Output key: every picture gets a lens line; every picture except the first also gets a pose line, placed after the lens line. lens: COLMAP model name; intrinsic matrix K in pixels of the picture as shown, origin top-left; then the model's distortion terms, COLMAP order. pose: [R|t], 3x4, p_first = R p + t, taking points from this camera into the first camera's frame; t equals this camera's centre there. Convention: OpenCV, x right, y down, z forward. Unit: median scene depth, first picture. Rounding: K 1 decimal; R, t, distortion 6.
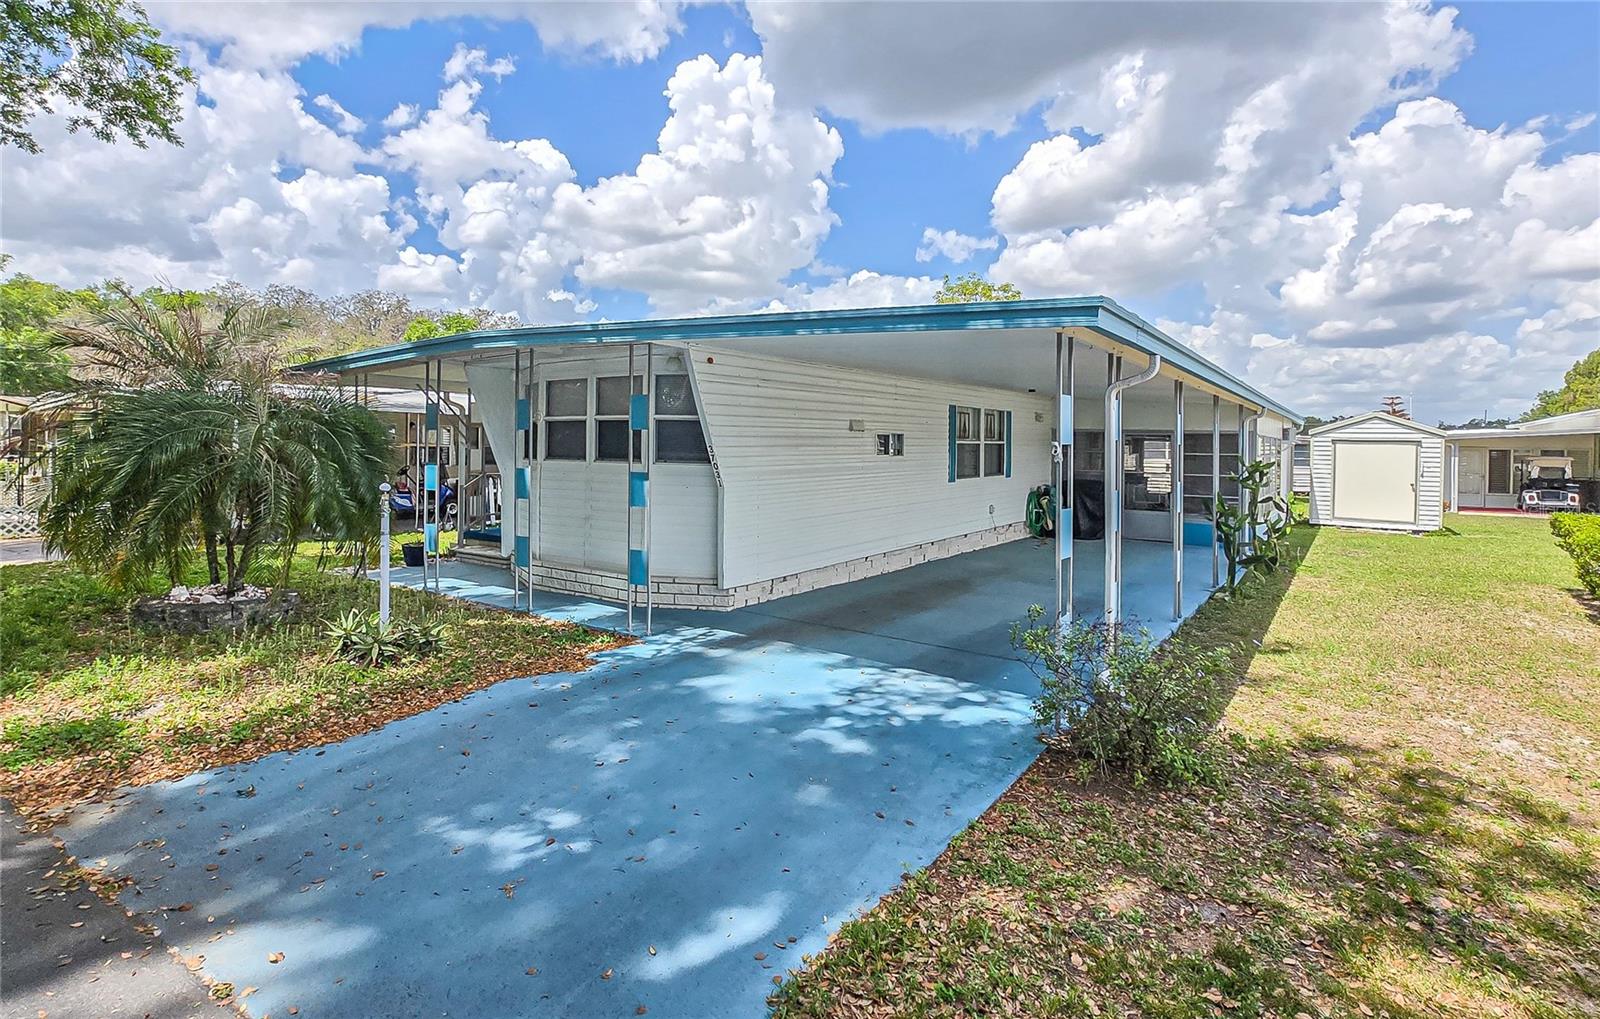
lens RADIAL K [[777.2, 0, 841.9], [0, 777.2, 446.5], [0, 0, 1]] dist [0.009277, 0.001363]
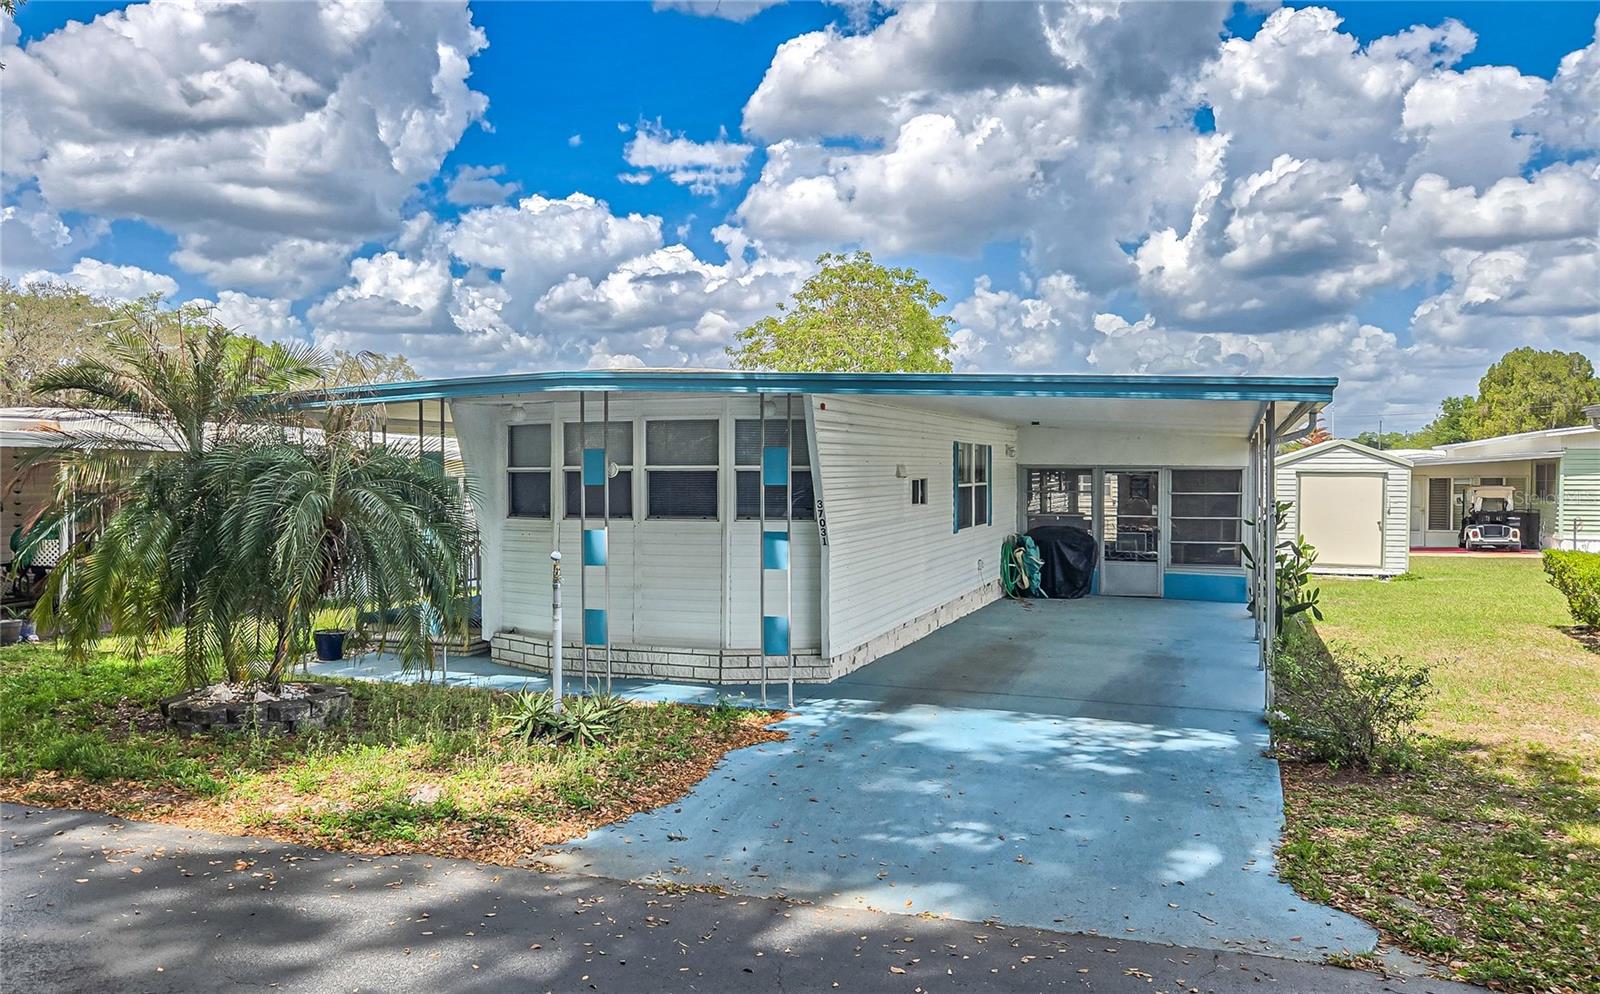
lens RADIAL K [[1211.9, 0, 797.4], [0, 1211.9, 502.3], [0, 0, 1]] dist [-0.005514, 0.007291]
pose [[0.970211, -0.018079, 0.241587, -0.476256], [0.013044, 0.999663, 0.022425, -0.027335], [-0.241911, -0.018606, 0.970120, -0.321763]]
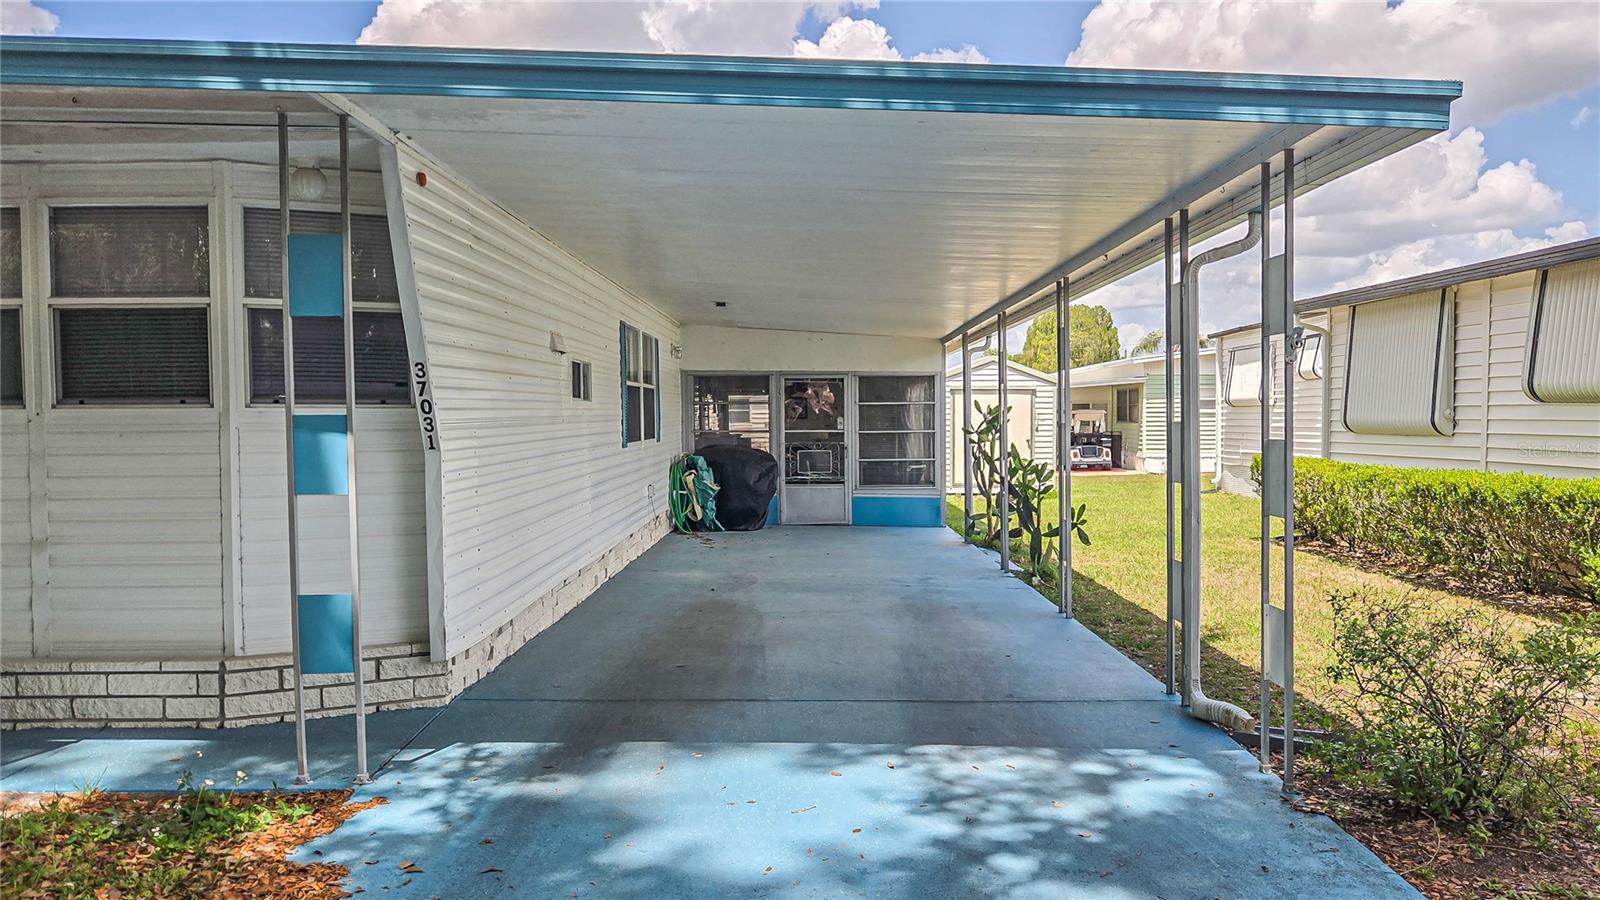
lens RADIAL K [[1099.0, 0, 794.6], [0, 1099.0, 458.8], [0, 0, 1]] dist [-0.013628, 0.006578]
pose [[0.836183, -0.039915, 0.546997, -0.307431], [0.021382, 0.998962, 0.040210, 0.031621], [-0.548034, -0.021927, 0.836169, 0.284112]]
